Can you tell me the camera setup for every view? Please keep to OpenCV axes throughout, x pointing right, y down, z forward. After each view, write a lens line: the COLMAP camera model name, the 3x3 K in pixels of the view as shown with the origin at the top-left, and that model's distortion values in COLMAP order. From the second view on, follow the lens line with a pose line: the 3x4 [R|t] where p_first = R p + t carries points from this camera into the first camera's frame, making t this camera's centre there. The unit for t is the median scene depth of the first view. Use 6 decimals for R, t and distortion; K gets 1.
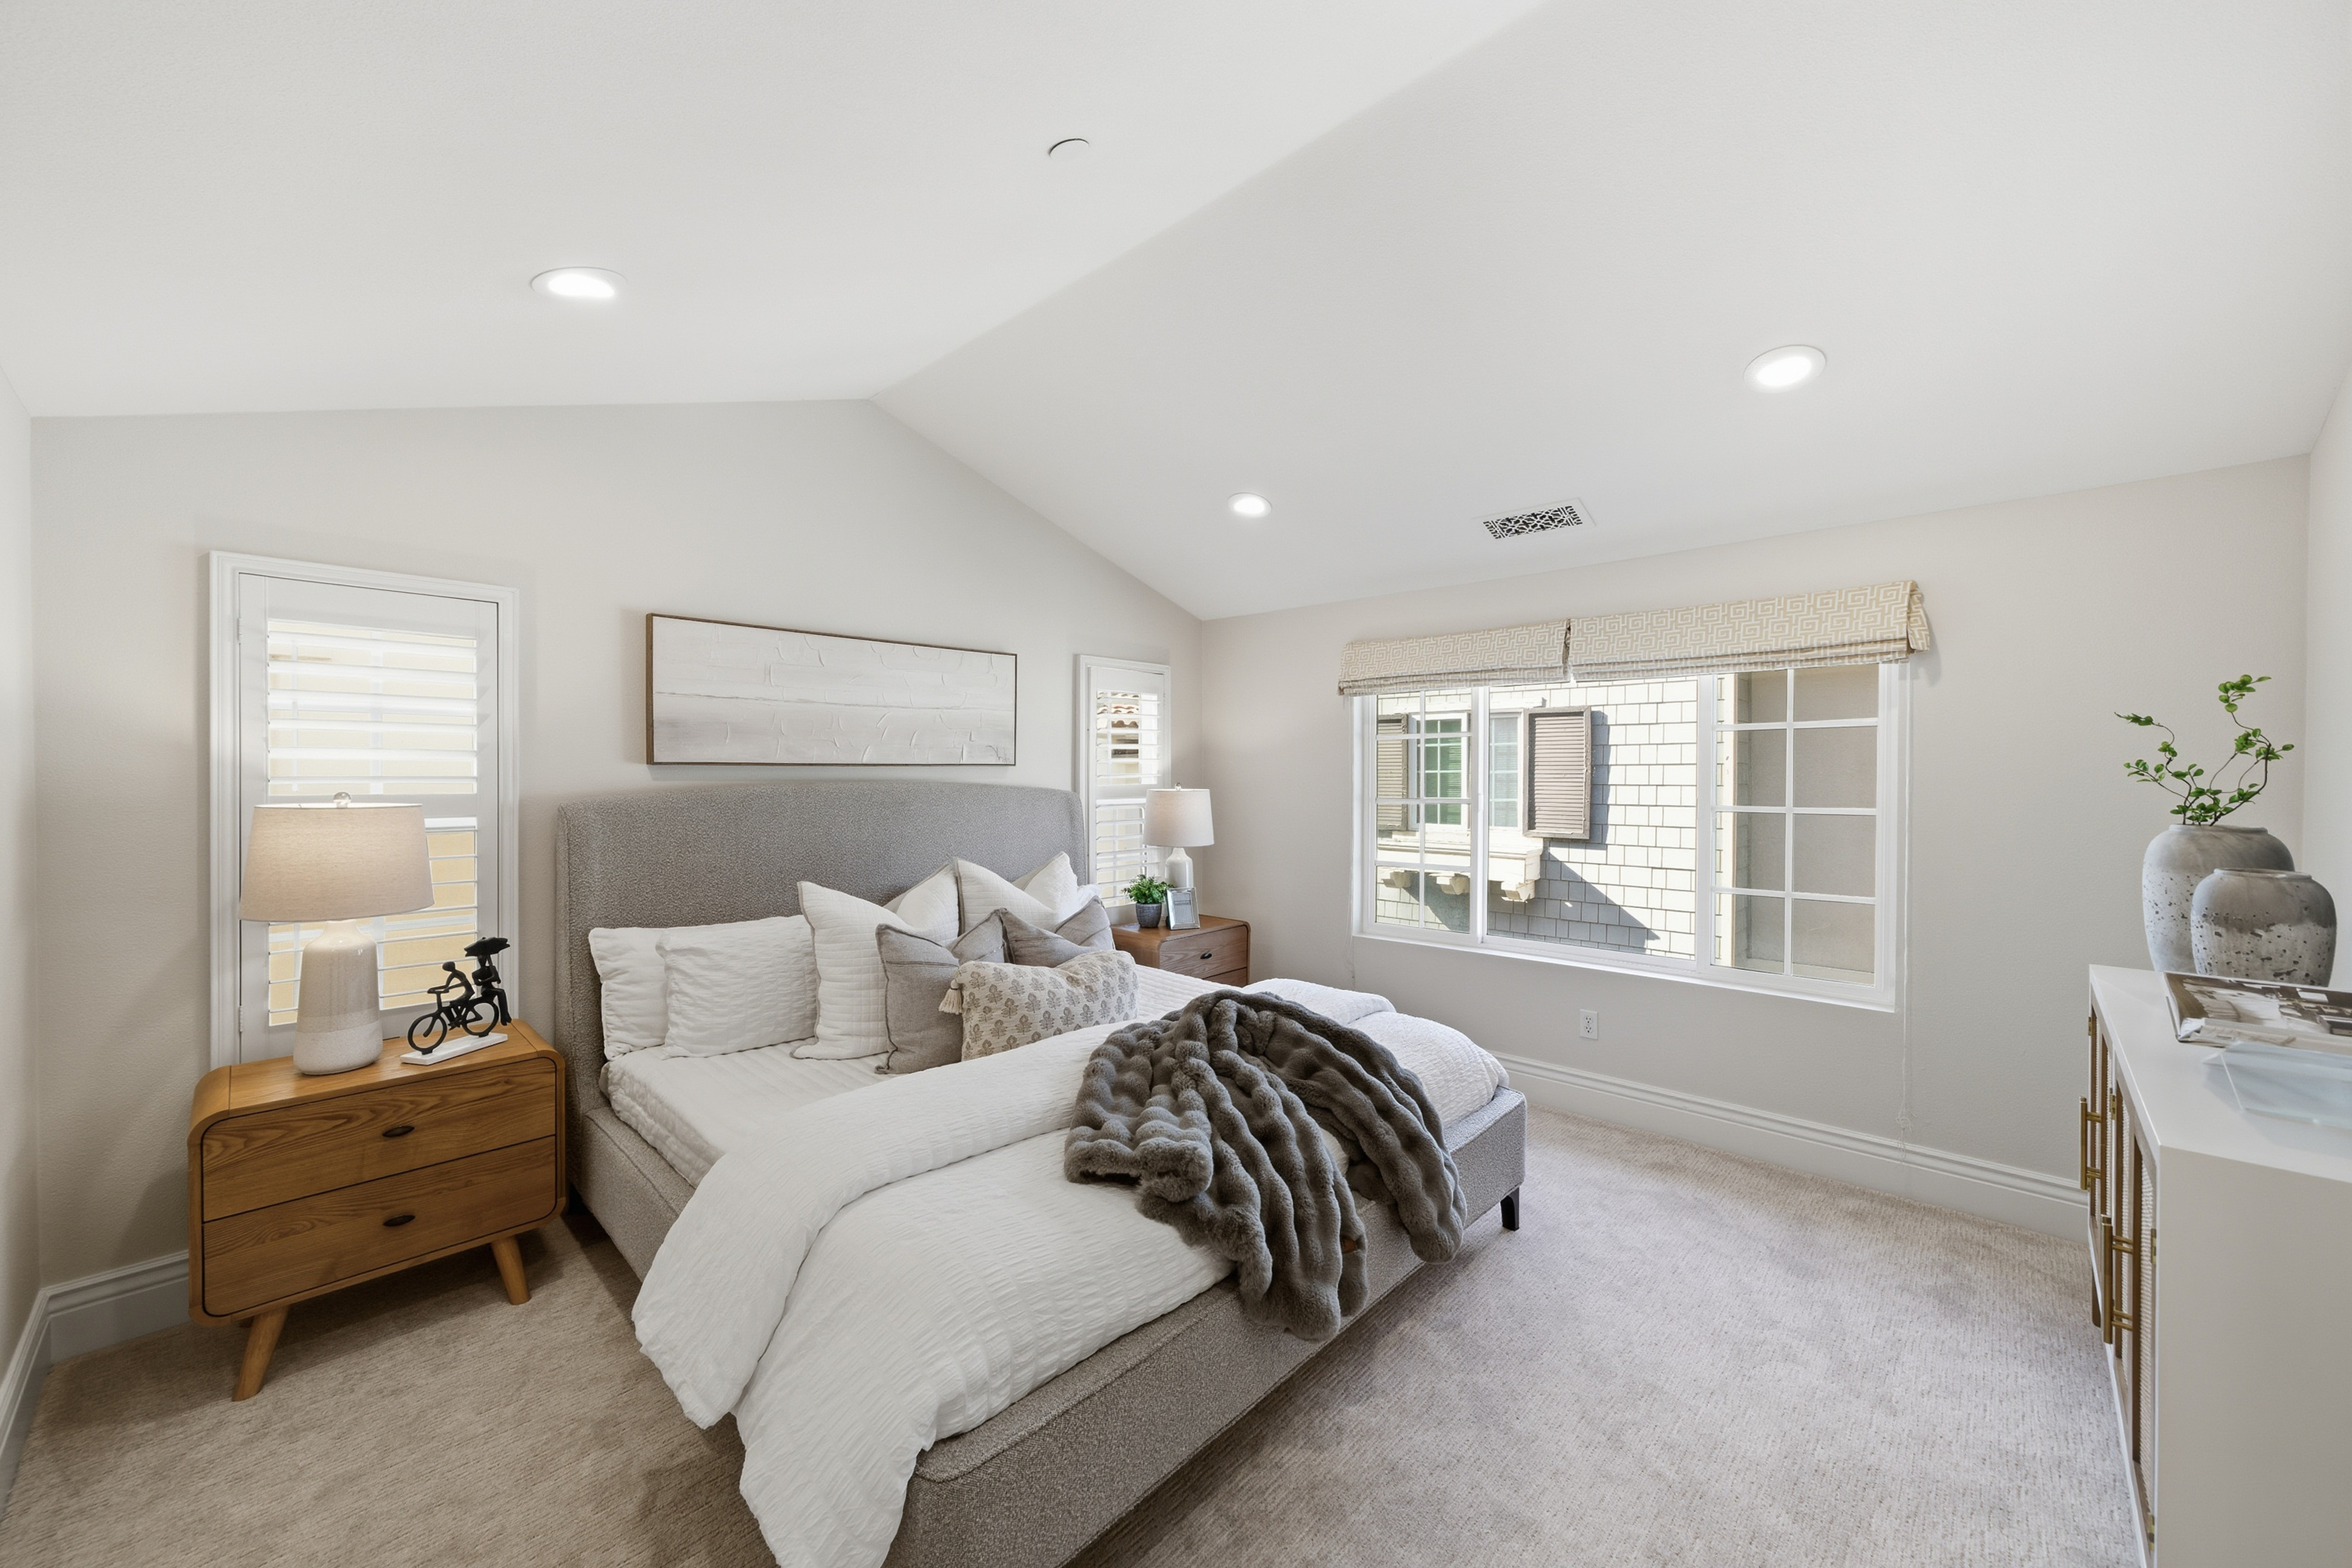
lens RADIAL K [[895.8, 0, 1154.8], [0, 895.8, 778.2], [0, 0, 1]] dist [-0.005354, 0.002968]
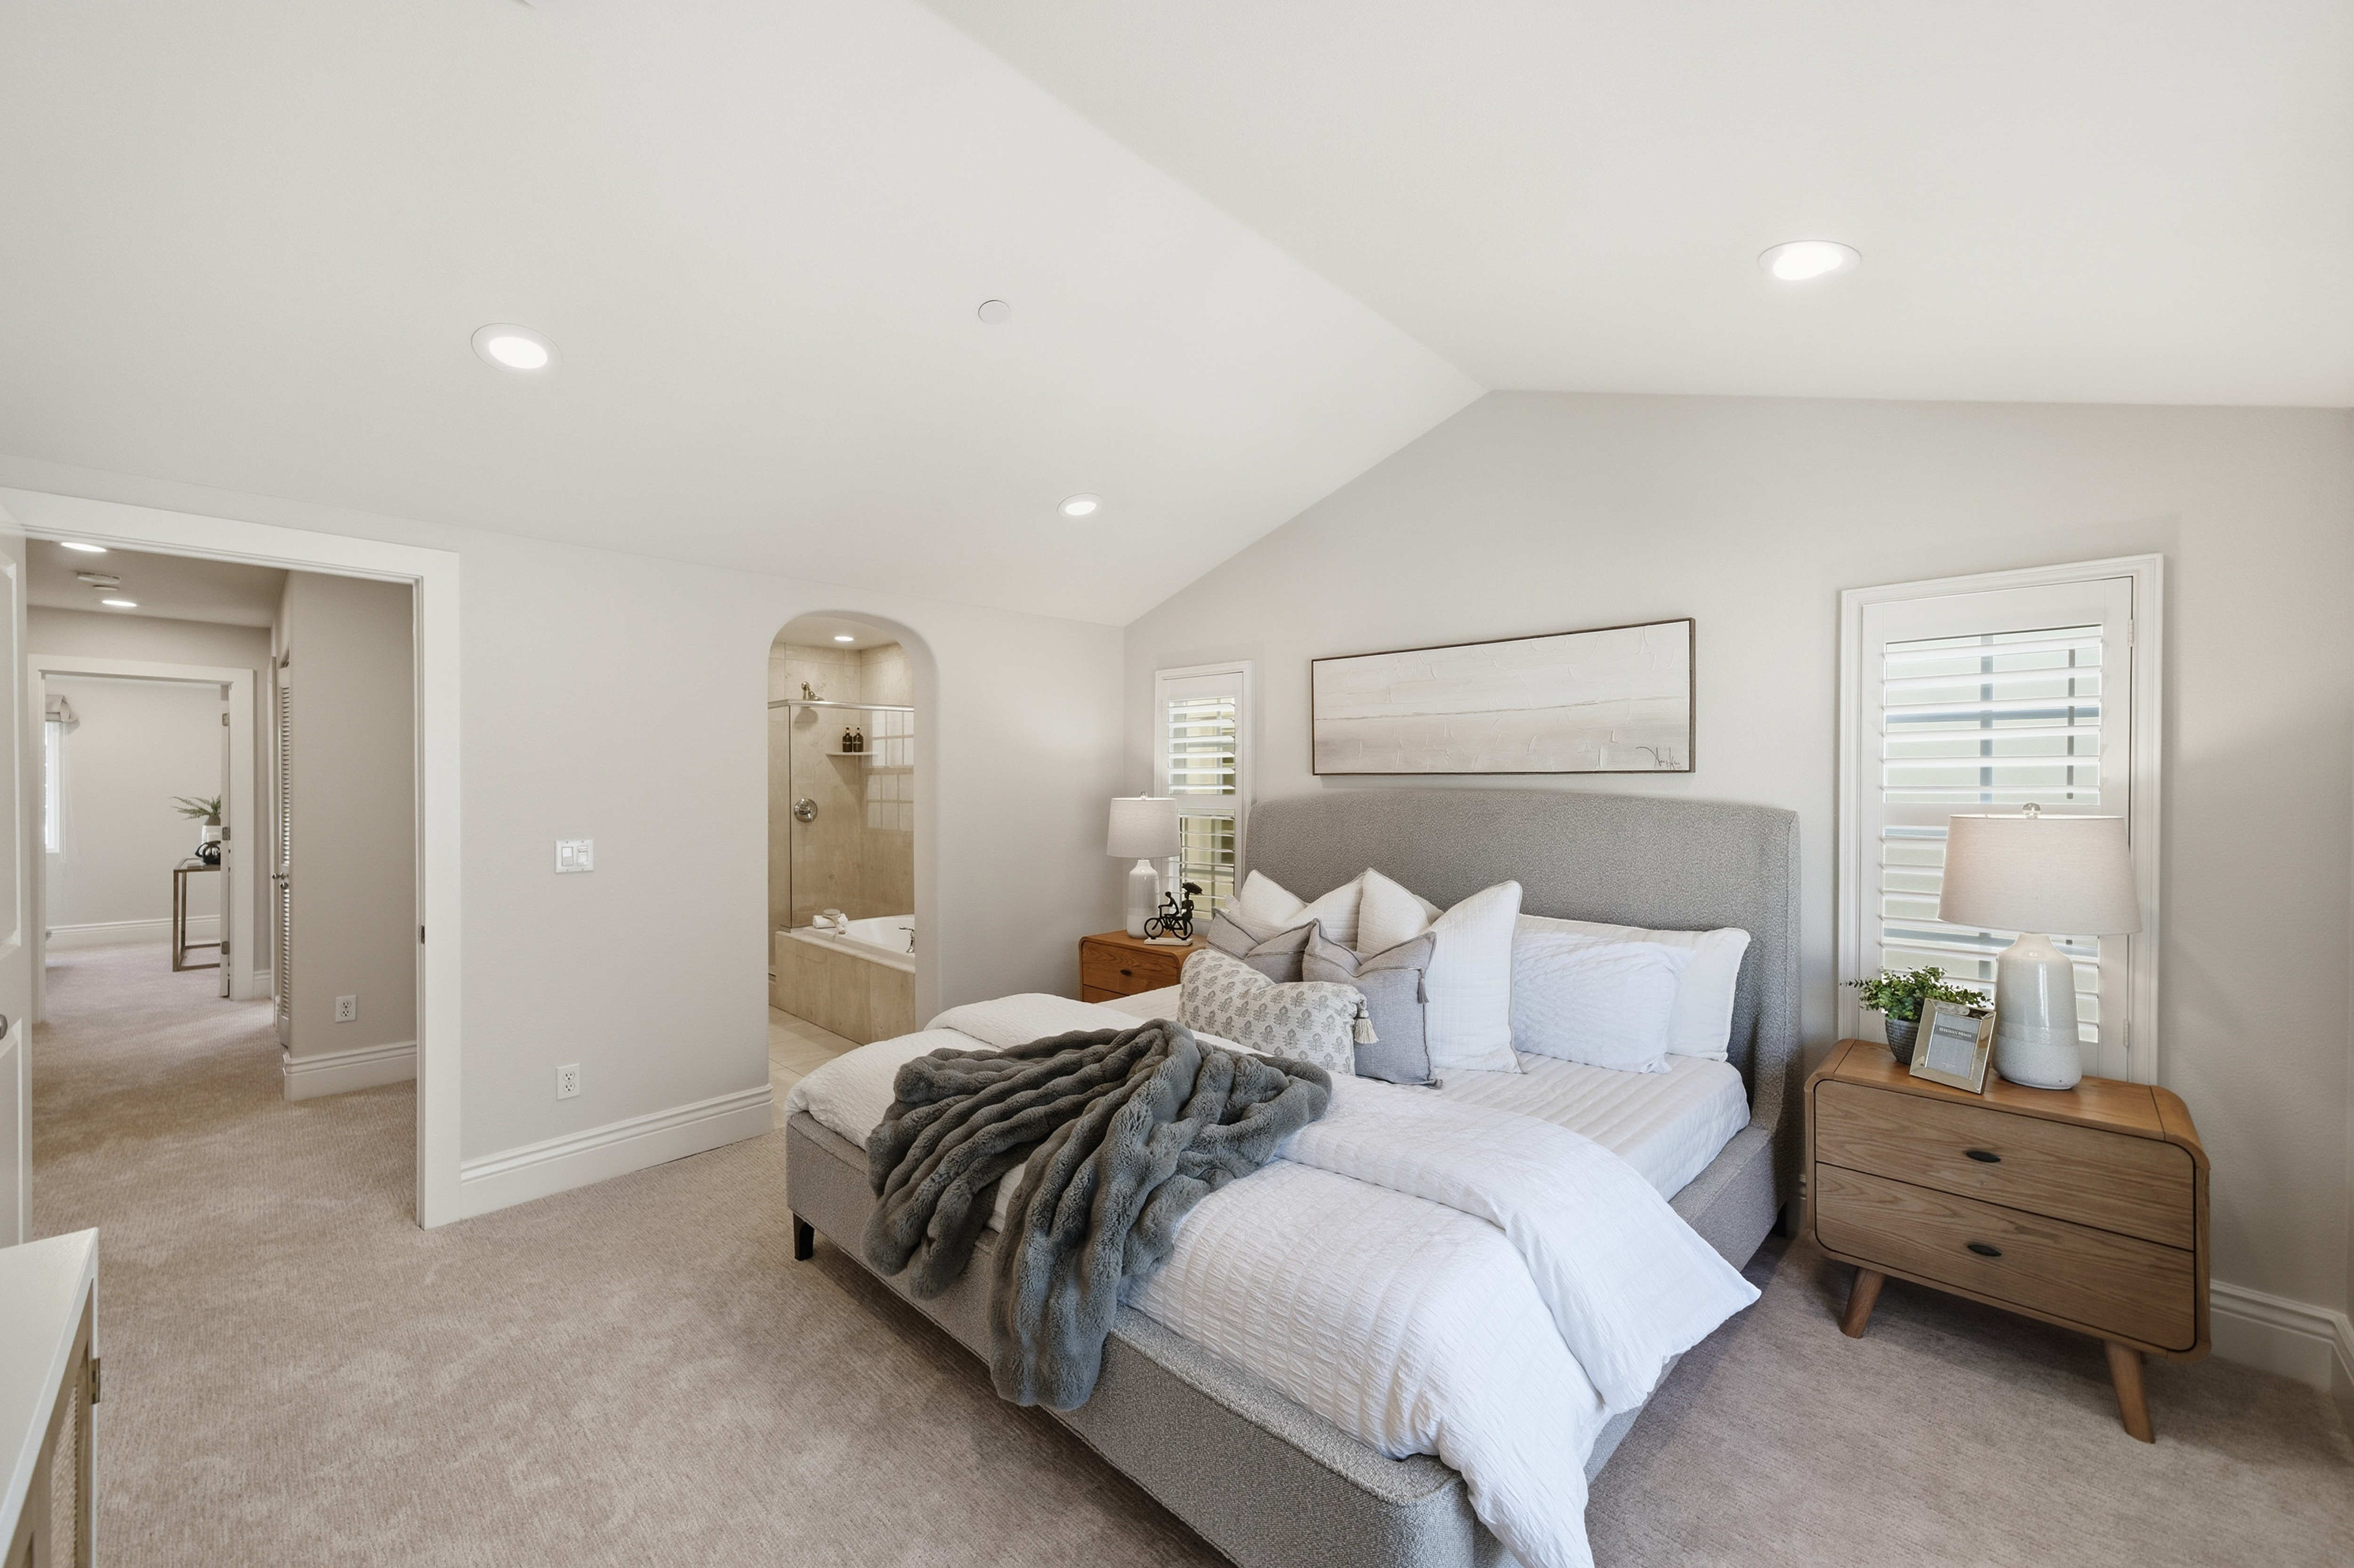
lens RADIAL K [[896.4, 0, 1157.5], [0, 896.4, 783.8], [0, 0, 1]] dist [-0.005354, 0.002968]
pose [[0.043868, 0.002178, -0.999035, 0.701415], [-0.007520, 0.999970, 0.001850, -0.003233], [0.999009, 0.007431, 0.043883, 0.678657]]
